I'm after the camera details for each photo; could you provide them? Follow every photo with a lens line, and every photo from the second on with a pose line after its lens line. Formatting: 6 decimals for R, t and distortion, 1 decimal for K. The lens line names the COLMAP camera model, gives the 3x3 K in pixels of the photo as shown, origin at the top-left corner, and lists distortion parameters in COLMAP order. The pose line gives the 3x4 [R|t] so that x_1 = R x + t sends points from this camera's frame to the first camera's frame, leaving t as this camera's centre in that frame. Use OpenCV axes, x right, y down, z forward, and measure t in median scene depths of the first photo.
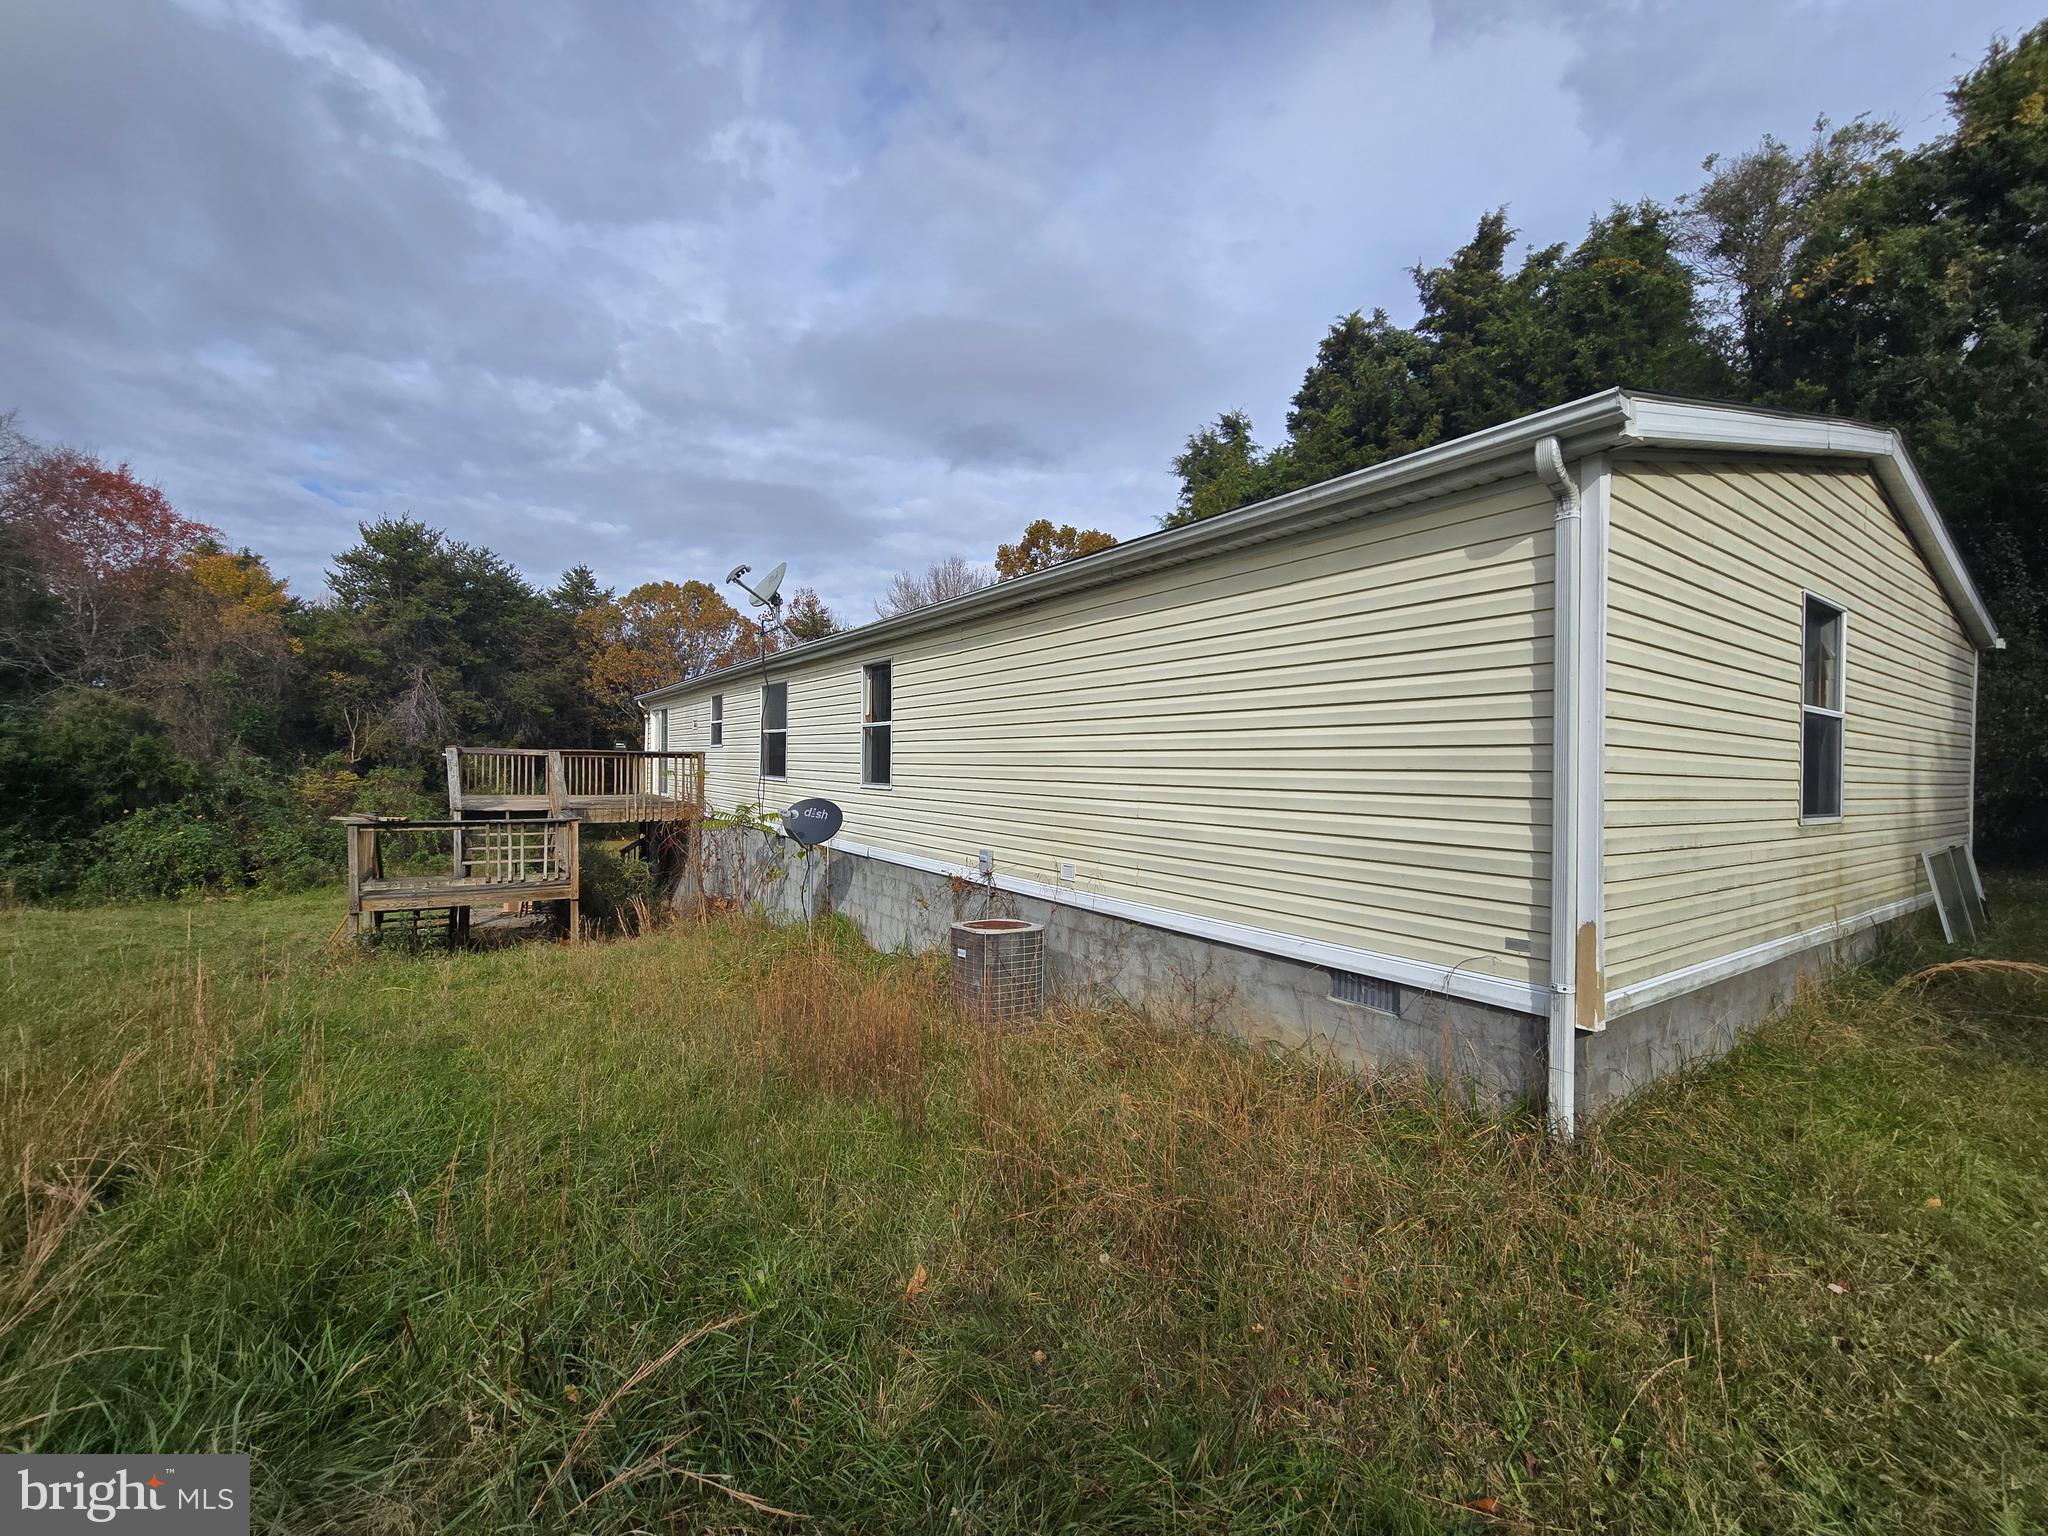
lens RADIAL K [[843.4, 0, 1025.7], [0, 843.4, 769.7], [0, 0, 1]] dist [-0.001408, -0.000038]
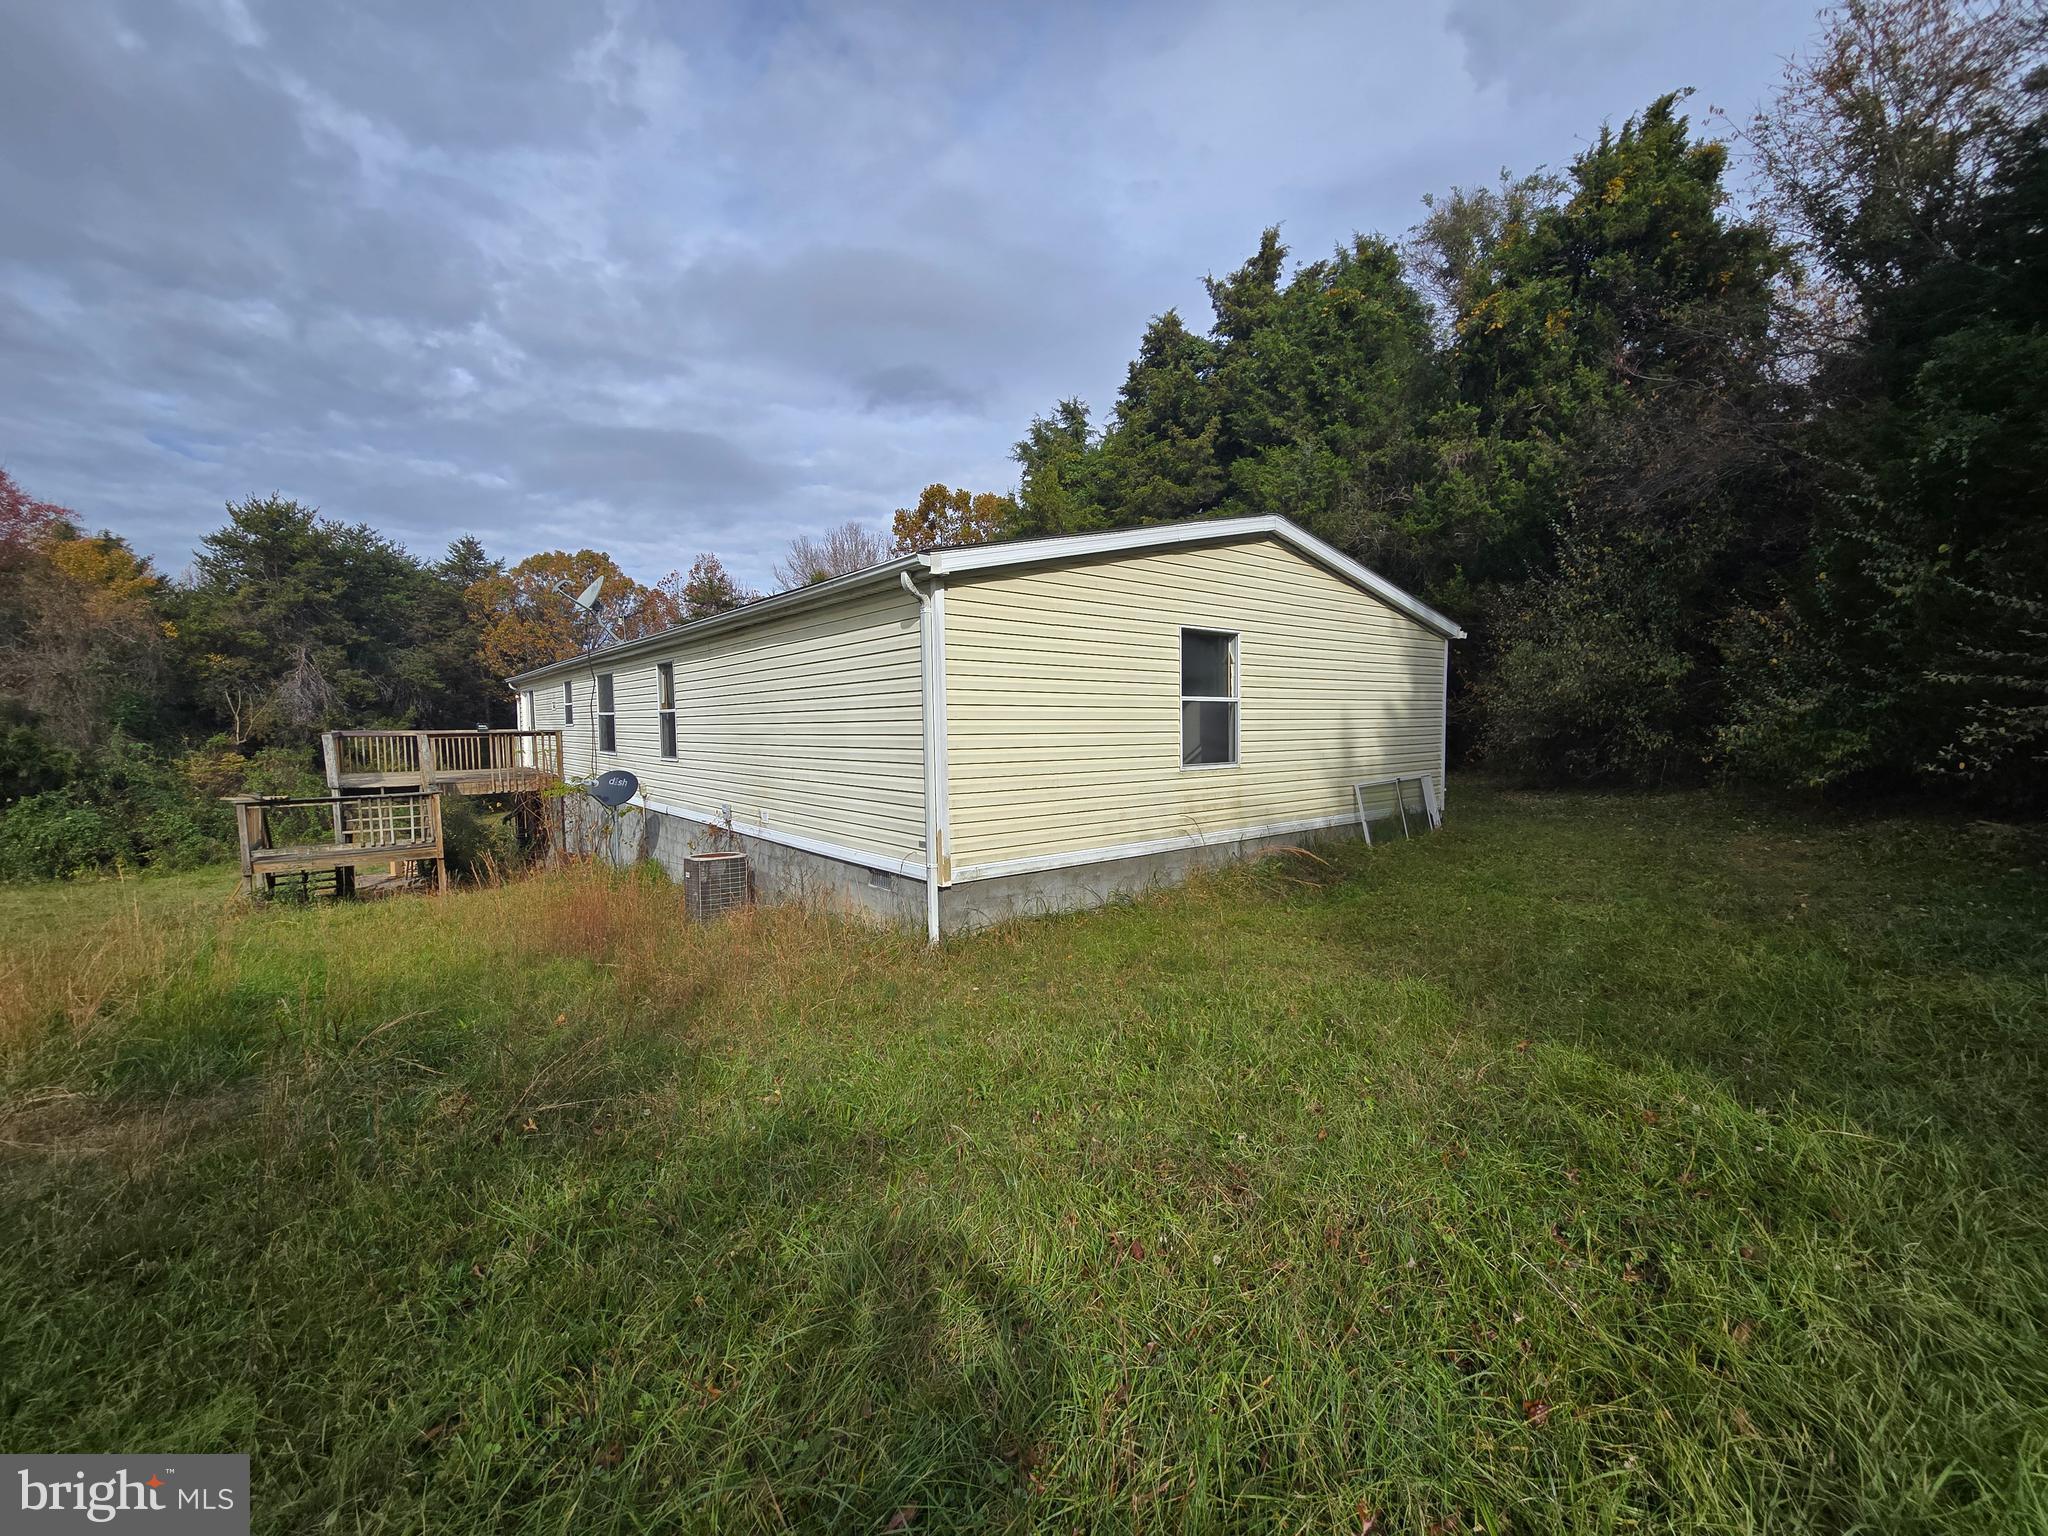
lens RADIAL K [[843.8, 0, 1024.0], [0, 843.8, 768.0], [0, 0, 1]] dist [-0.001078, 0.001001]
pose [[0.996741, -0.033307, 0.073475, 0.105428], [0.029487, 0.998186, 0.052483, -0.007301], [-0.075089, -0.050145, 0.995915, -0.129418]]
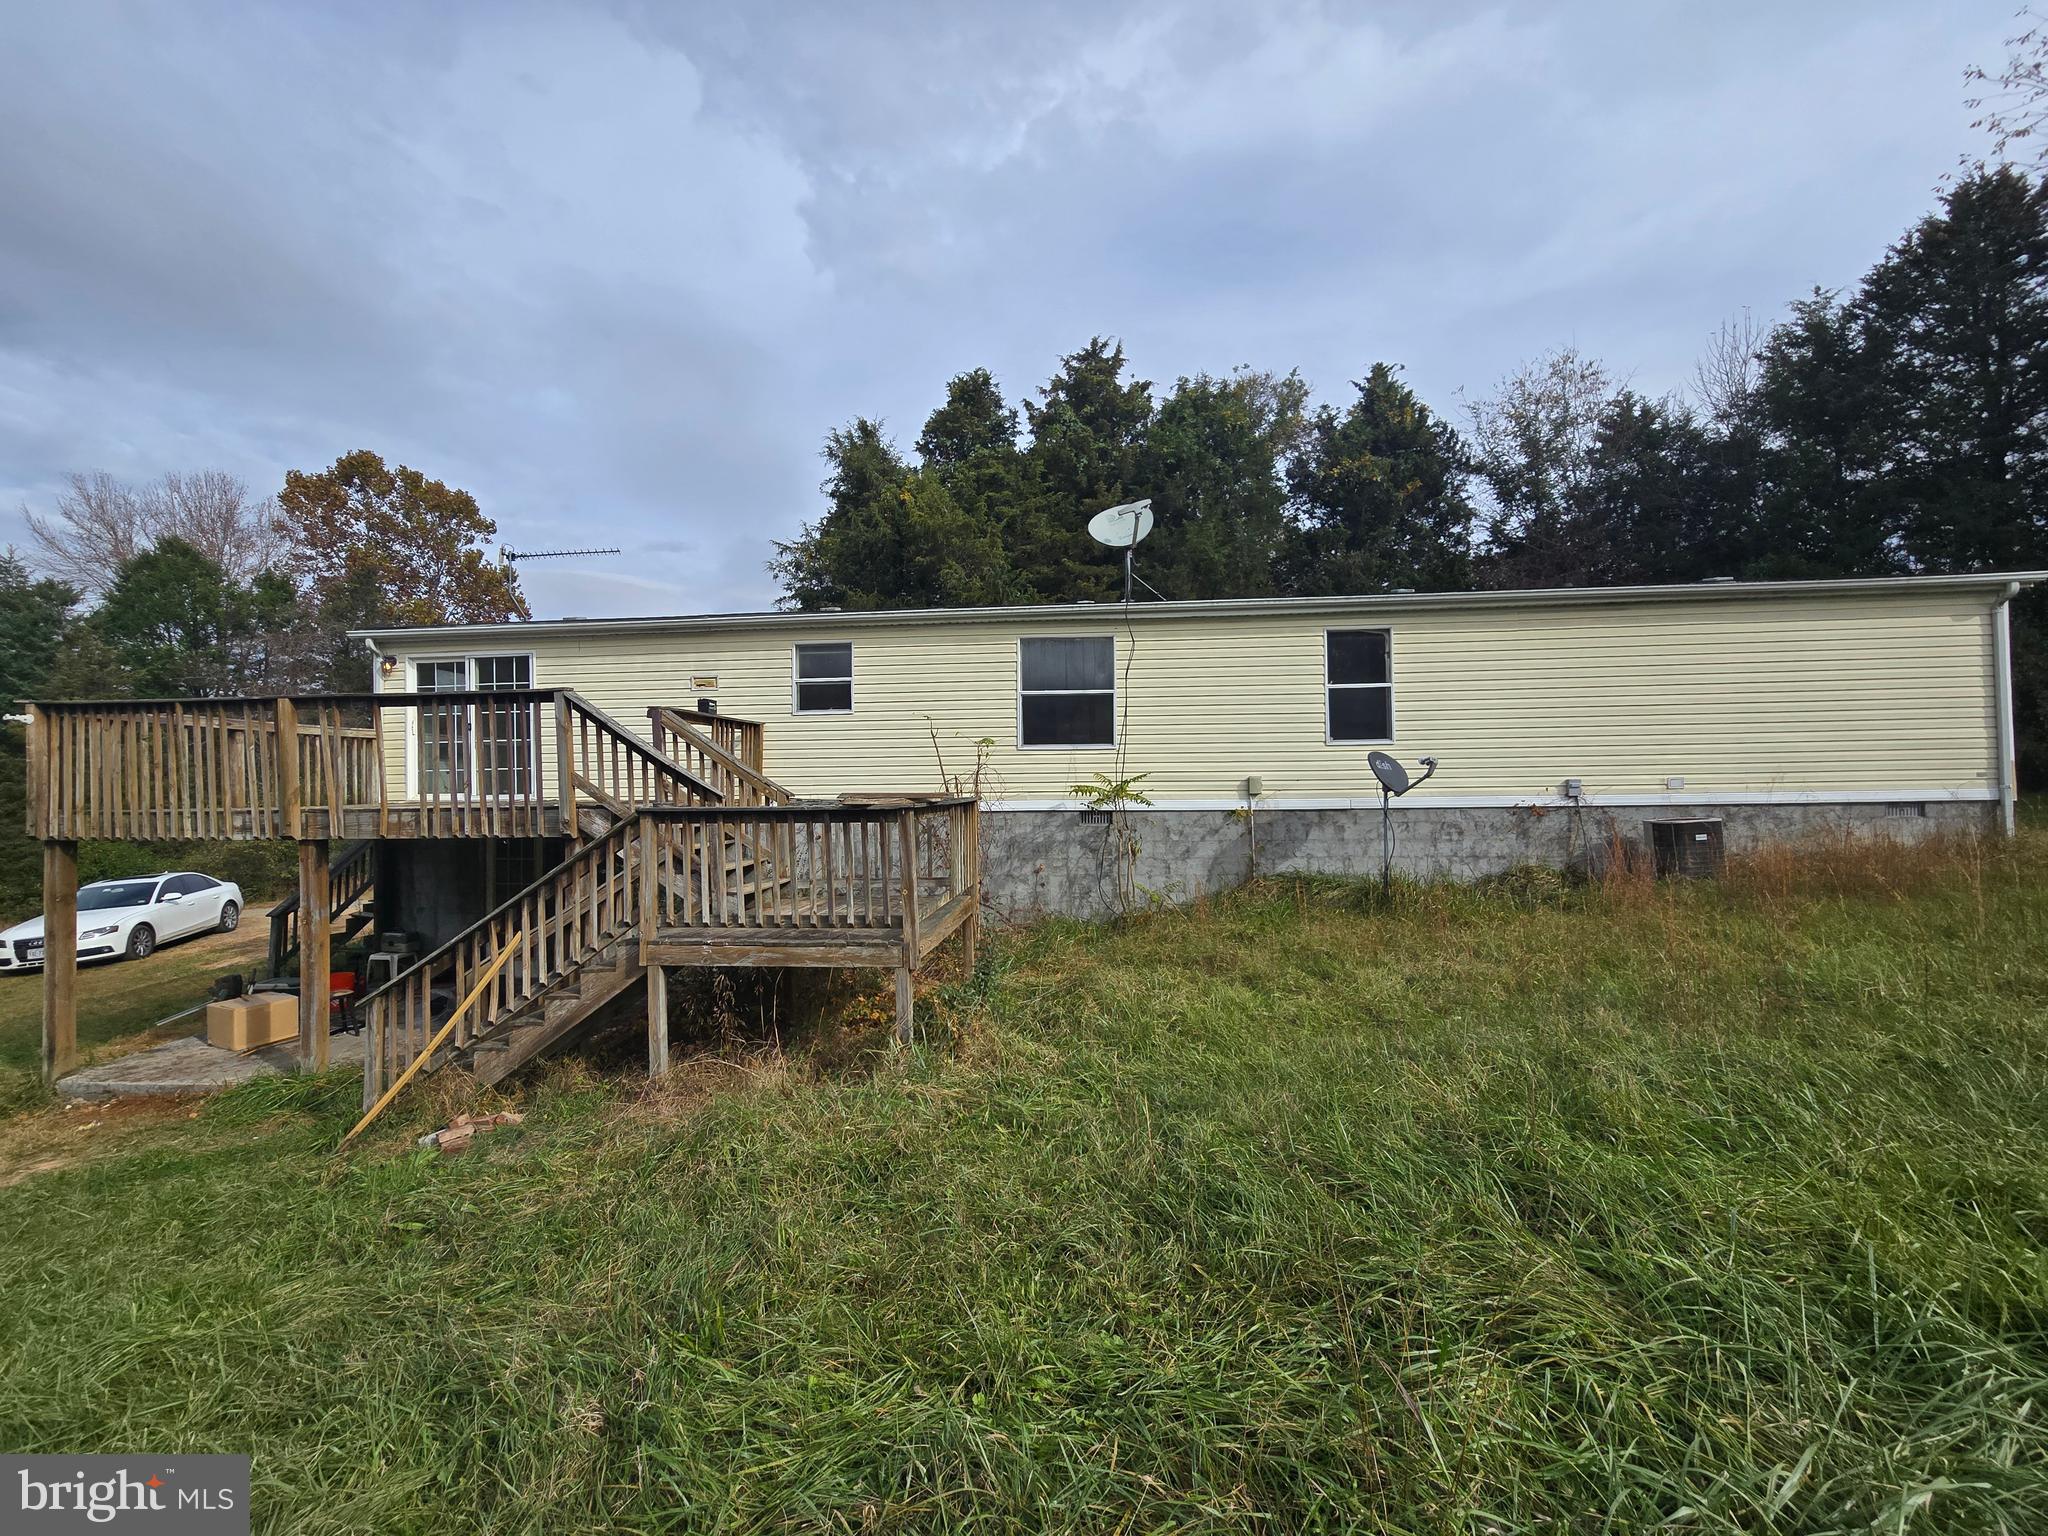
lens RADIAL K [[790.6, 0, 1024.0], [0, 790.6, 768.0], [0, 0, 1]] dist [0.000112, 0.000048]
pose [[0.621894, -0.023835, 0.782739, -0.488447], [0.032407, 0.999464, 0.004687, 0.013000], [-0.782431, 0.022452, 0.622333, 0.278452]]
